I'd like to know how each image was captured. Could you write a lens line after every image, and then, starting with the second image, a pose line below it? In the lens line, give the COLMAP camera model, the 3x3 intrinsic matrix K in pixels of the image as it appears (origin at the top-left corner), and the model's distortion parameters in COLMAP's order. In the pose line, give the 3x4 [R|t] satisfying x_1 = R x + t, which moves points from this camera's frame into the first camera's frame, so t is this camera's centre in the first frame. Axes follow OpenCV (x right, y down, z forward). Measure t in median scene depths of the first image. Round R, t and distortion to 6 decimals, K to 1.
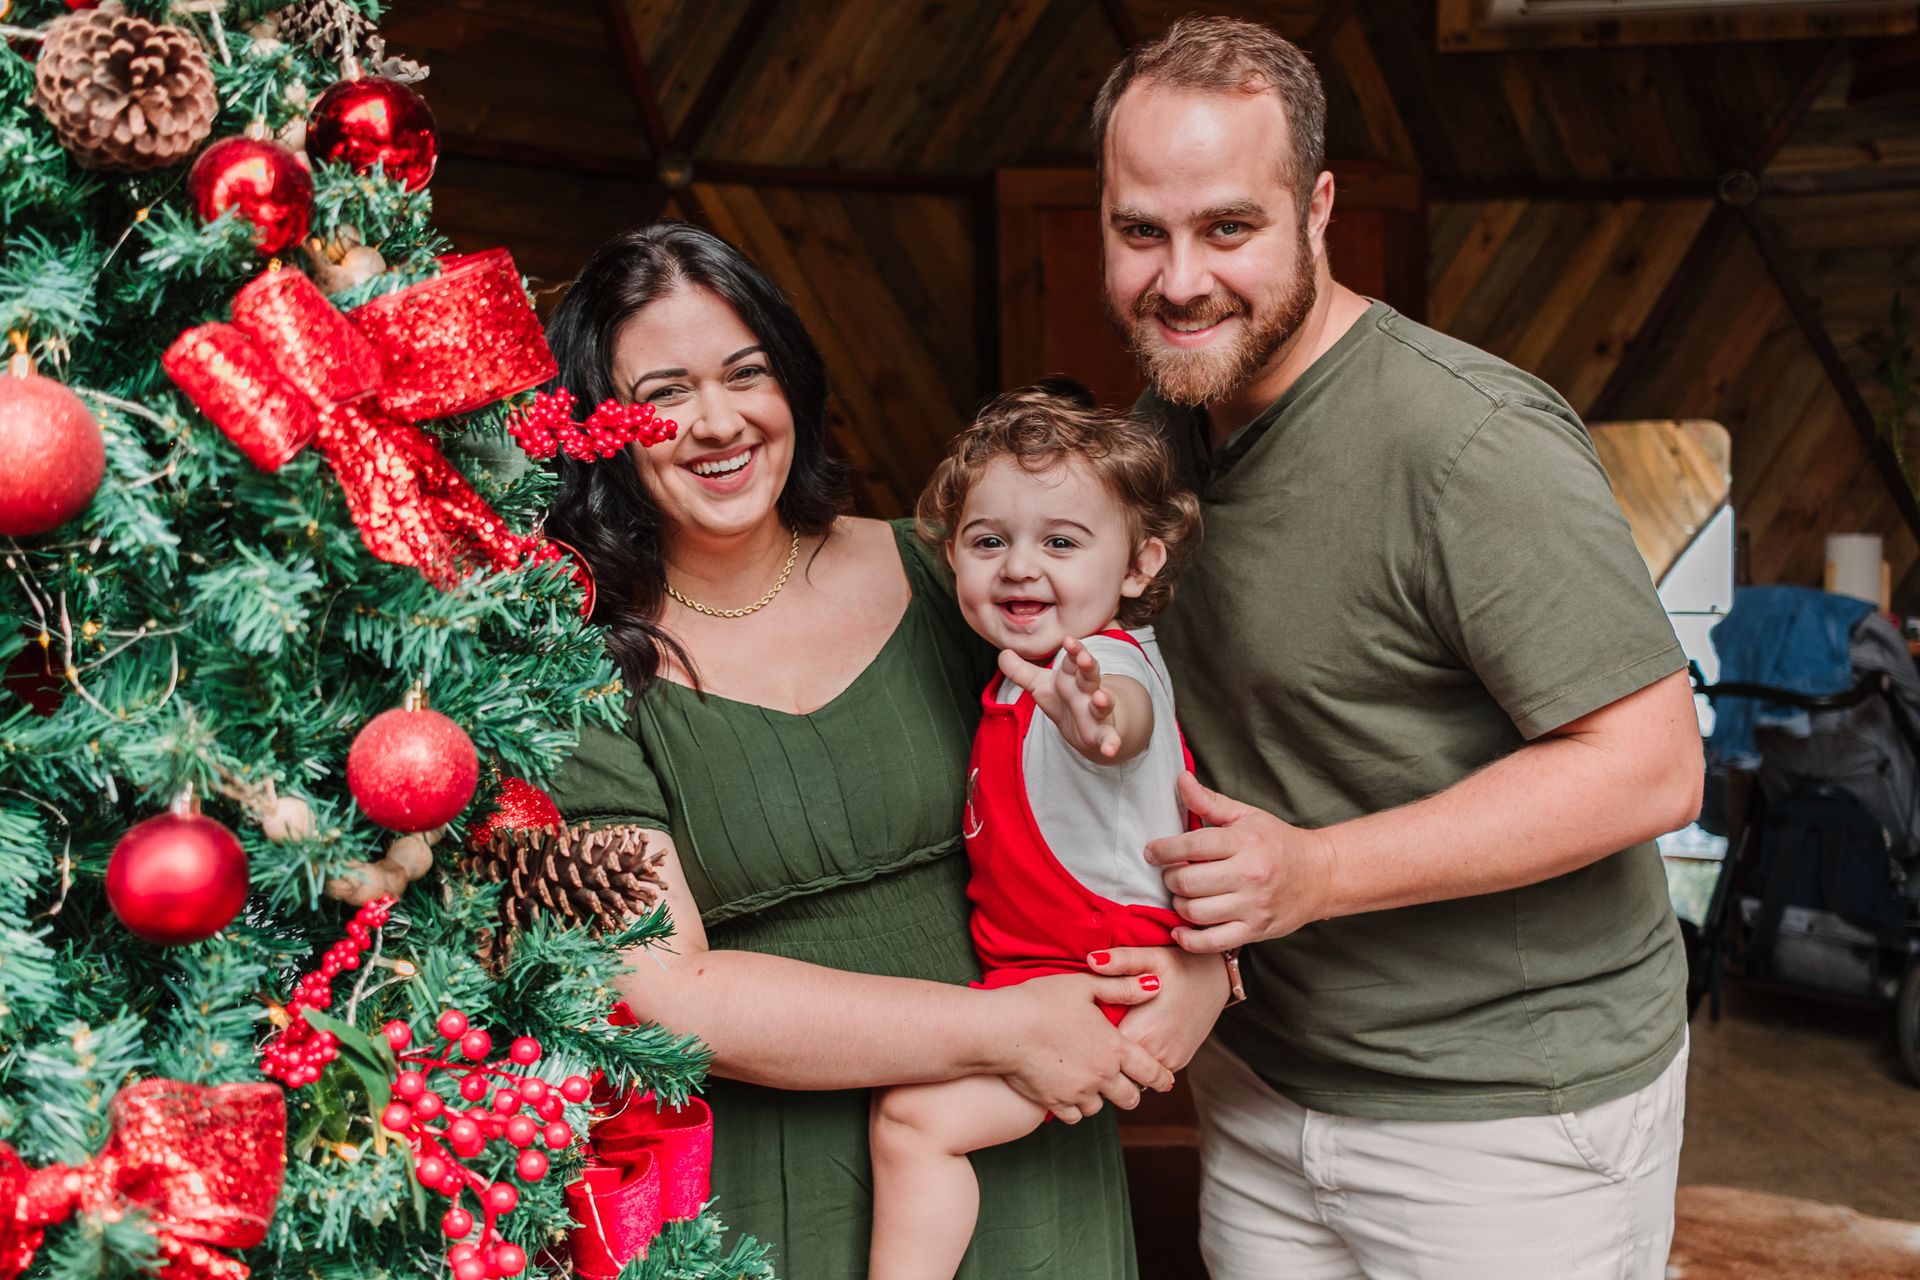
lens RADIAL K [[2110.4, 0, 949.9], [0, 2110.4, 635.6], [0, 0, 1]] dist [0.004371, 0.021348]
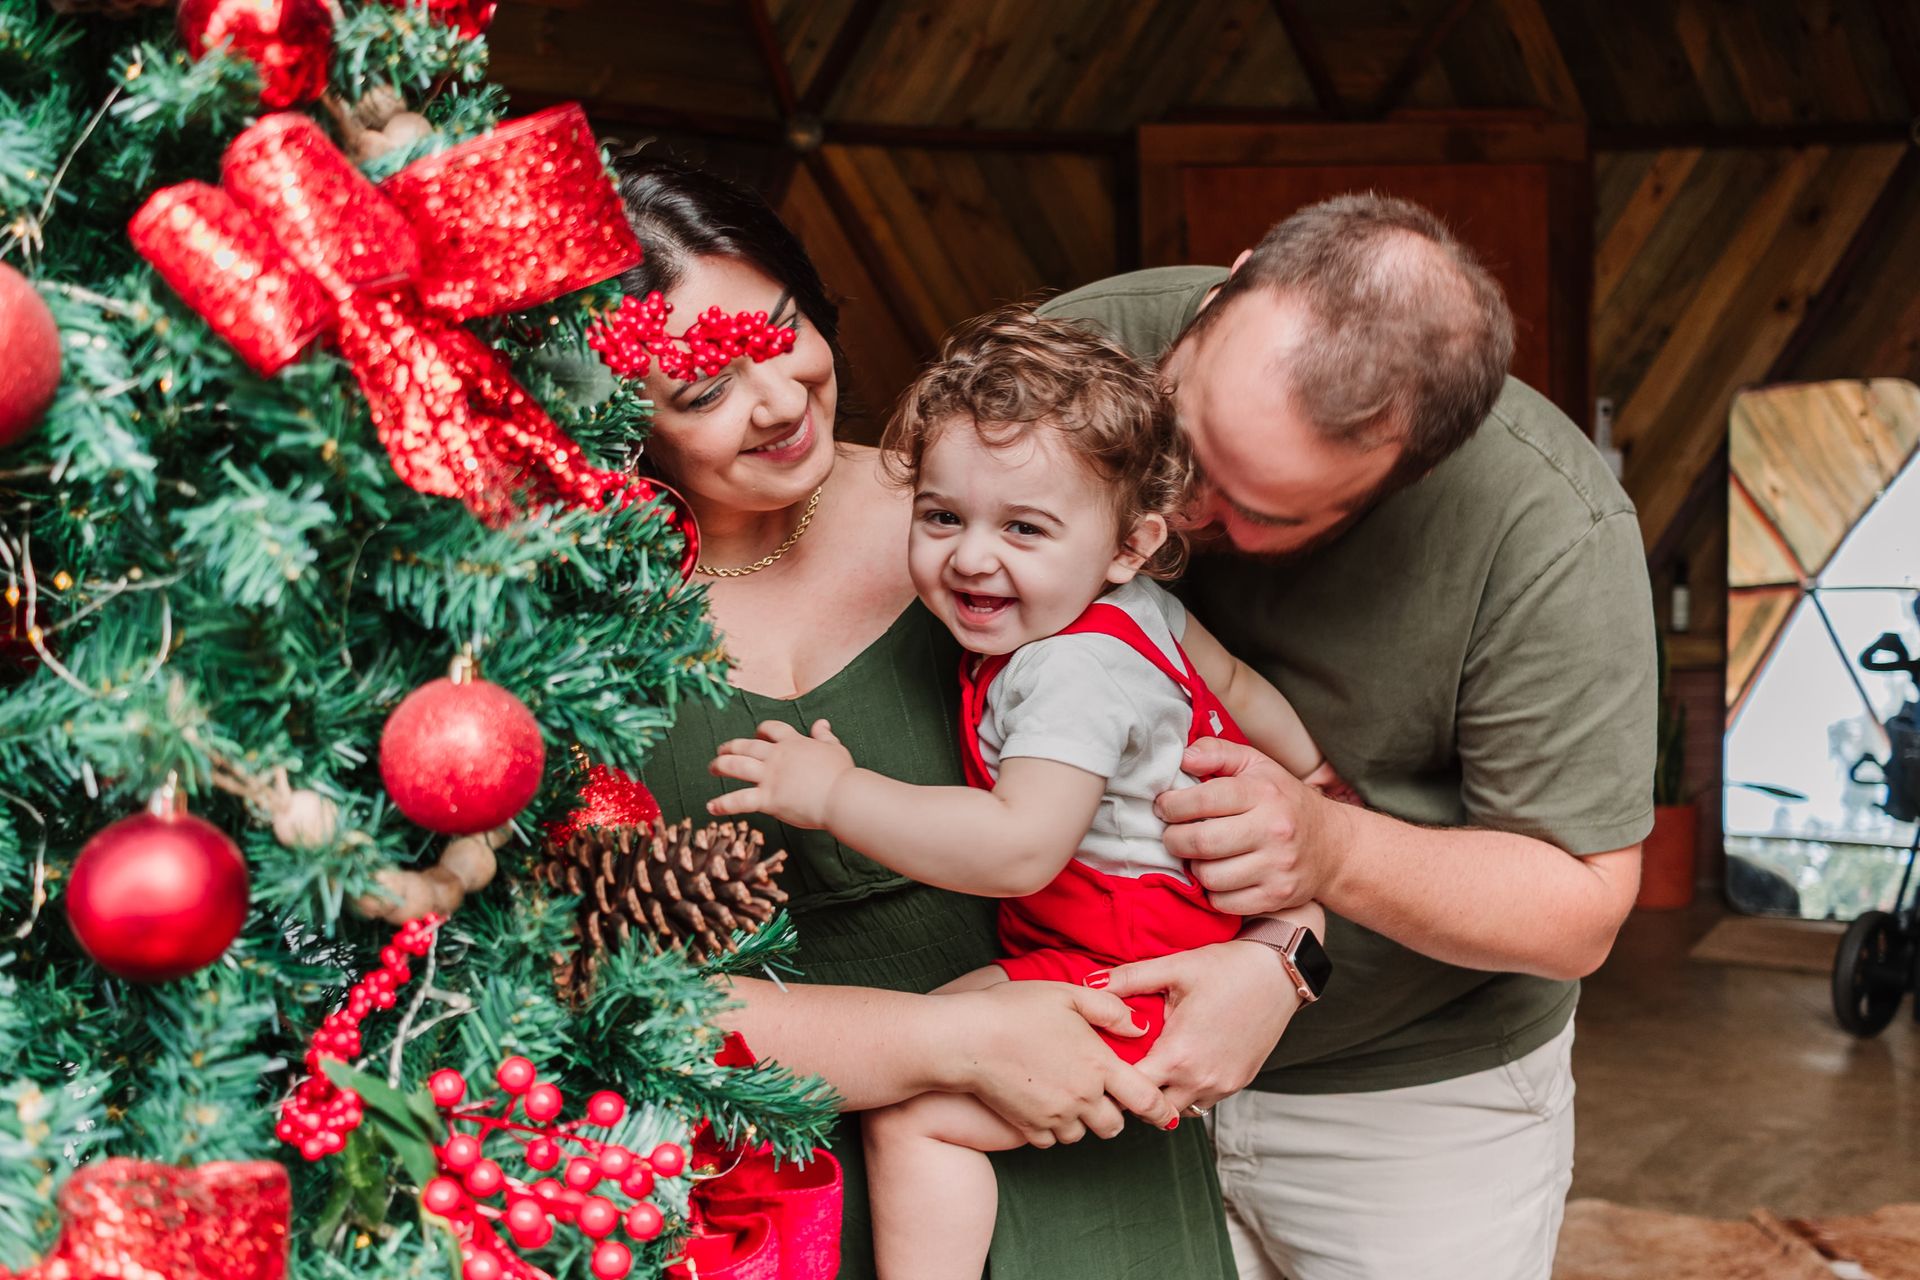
lens RADIAL K [[2110.4, 0, 949.9], [0, 2110.4, 635.6], [0, 0, 1]] dist [0.004371, 0.021348]
pose [[0.997985, -0.004973, -0.063248, -0.020940], [0.005496, 0.999952, 0.008099, 0.012762], [0.063205, -0.008430, 0.997965, 0.220202]]
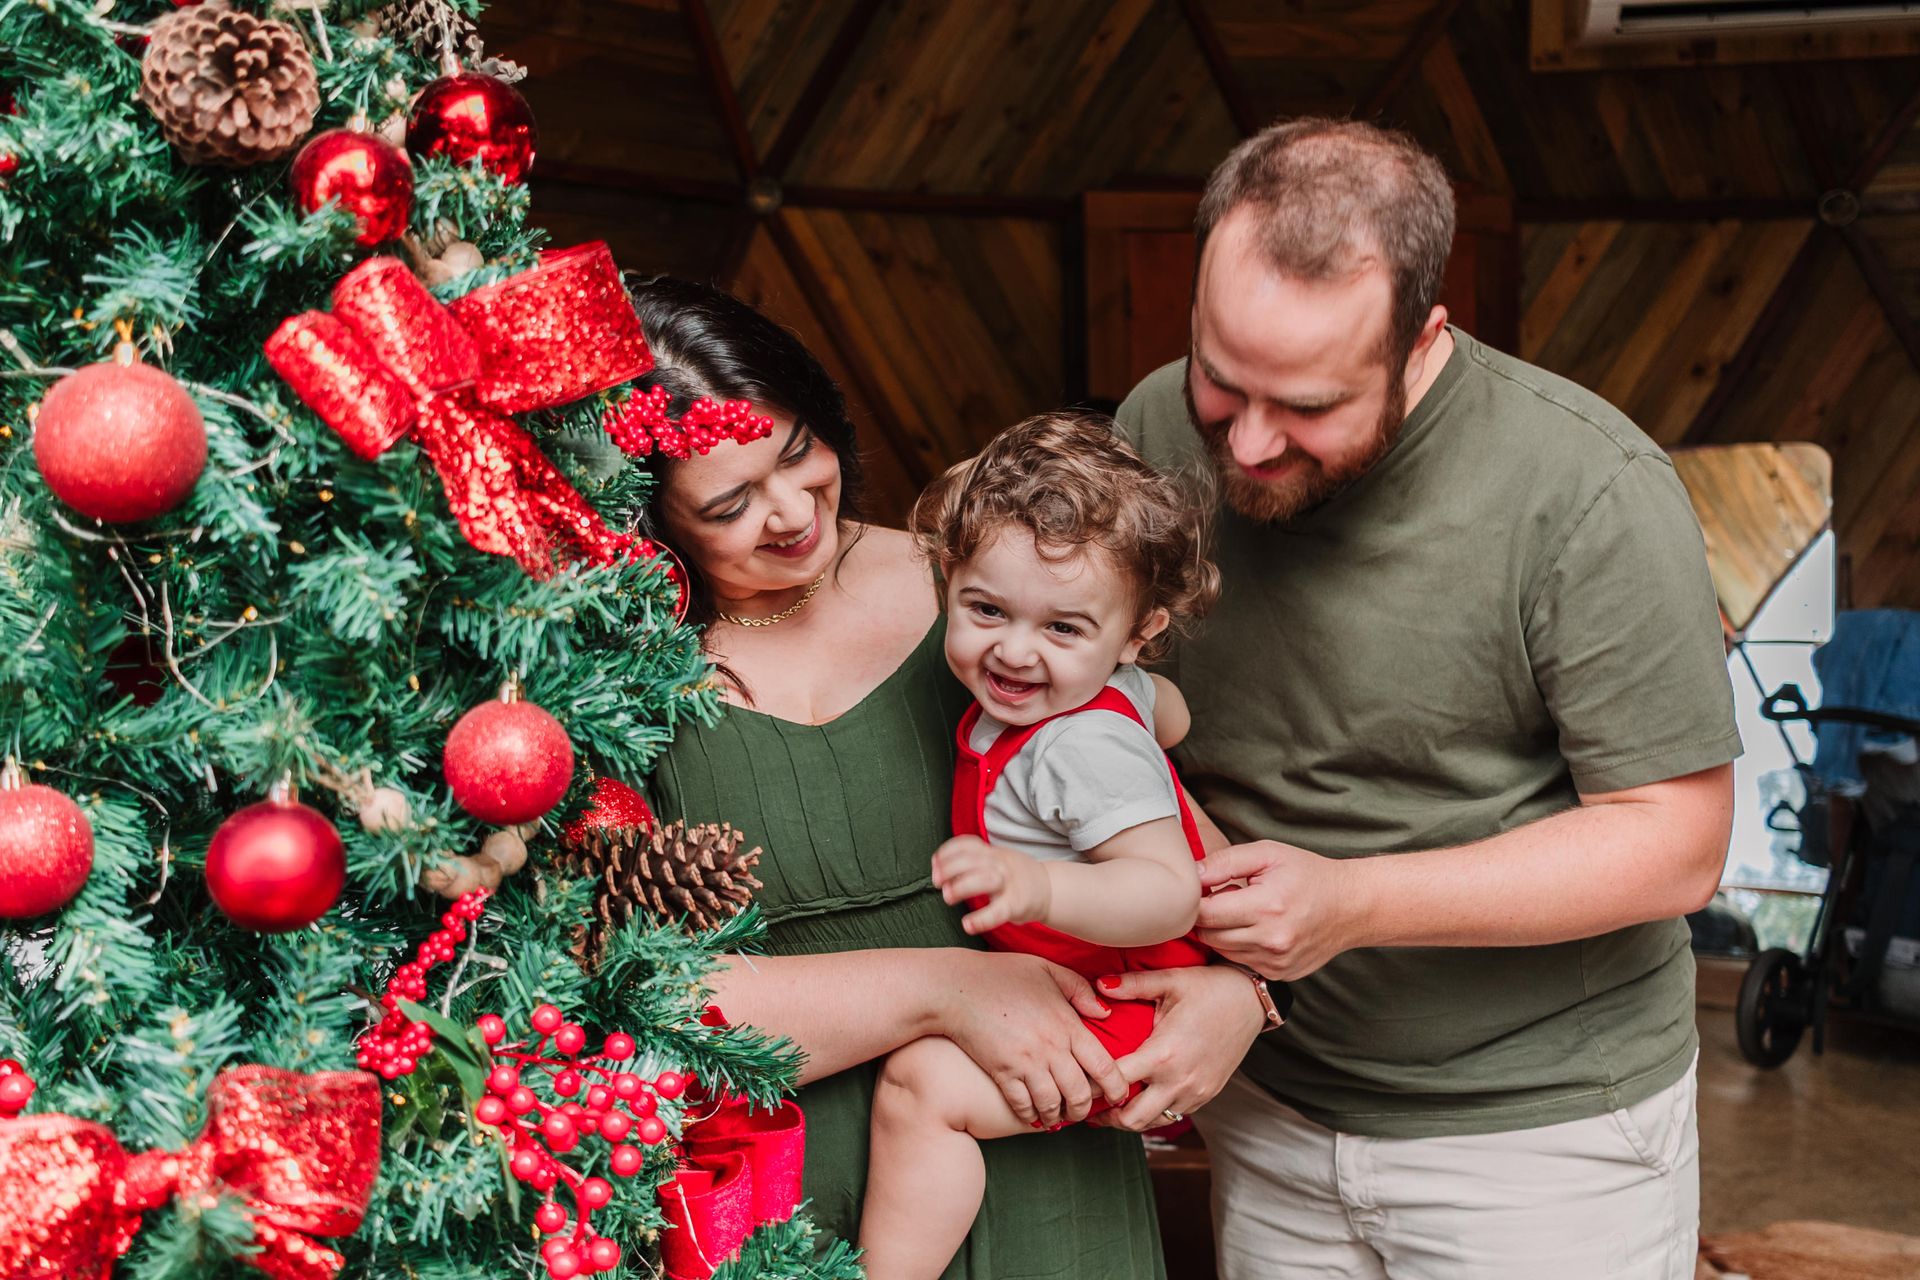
lens RADIAL K [[2110.4, 0, 949.9], [0, 2110.4, 635.6], [0, 0, 1]] dist [0.004371, 0.021348]
pose [[0.999199, 0.002060, -0.039967, -0.006557], [-0.002623, 0.999898, -0.014034, 0.017483], [0.039934, 0.014128, 0.999102, 0.012162]]
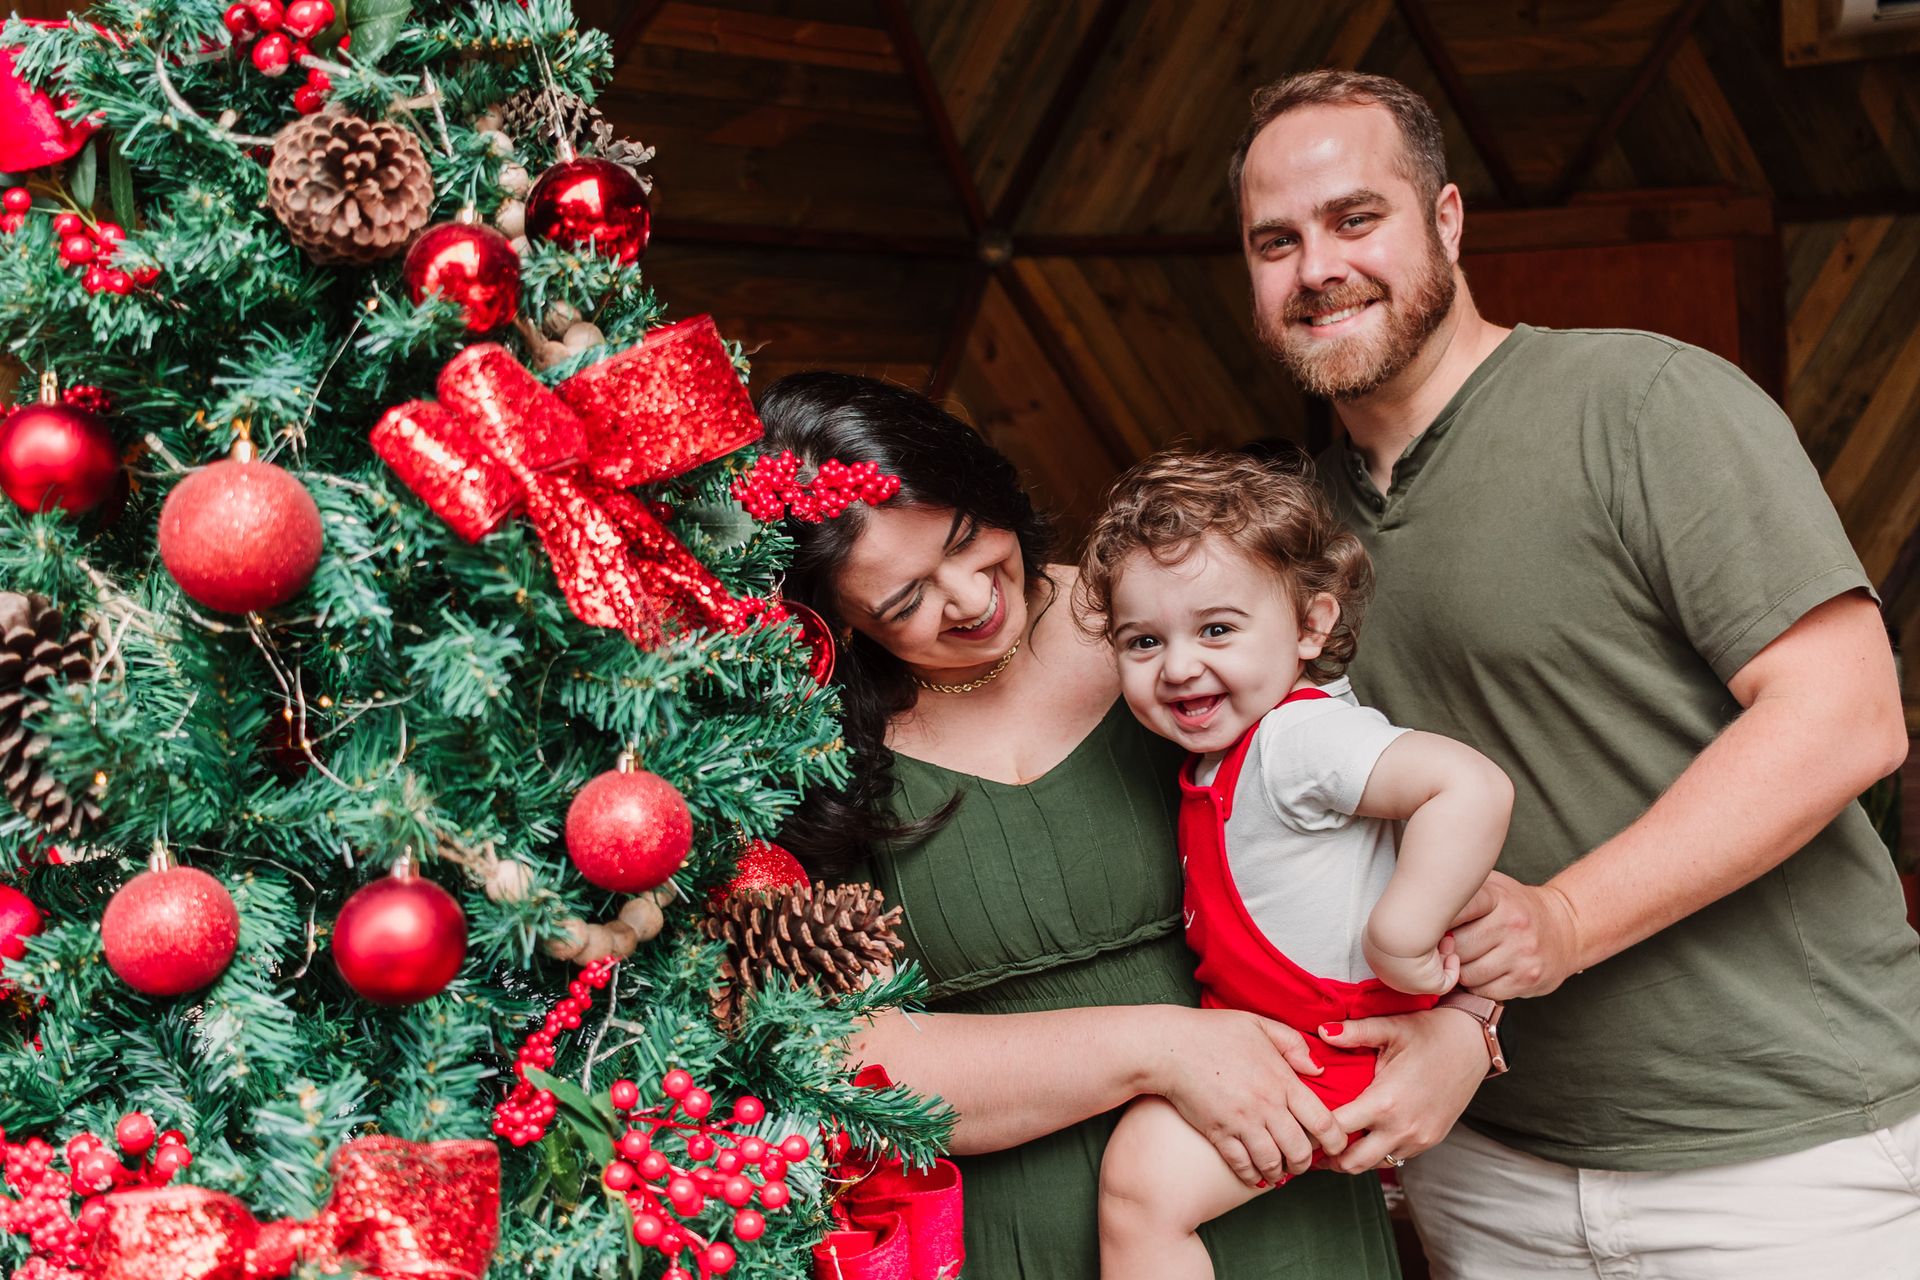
lens RADIAL K [[2111.6, 0, 955.5], [0, 2111.6, 639.8], [0, 0, 1]] dist [0.012413, -0.007005]
pose [[0.985139, -0.039699, -0.167108, 0.073142], [0.034298, 0.998796, -0.035087, 0.013229], [0.168300, 0.028834, 0.985314, 0.025421]]
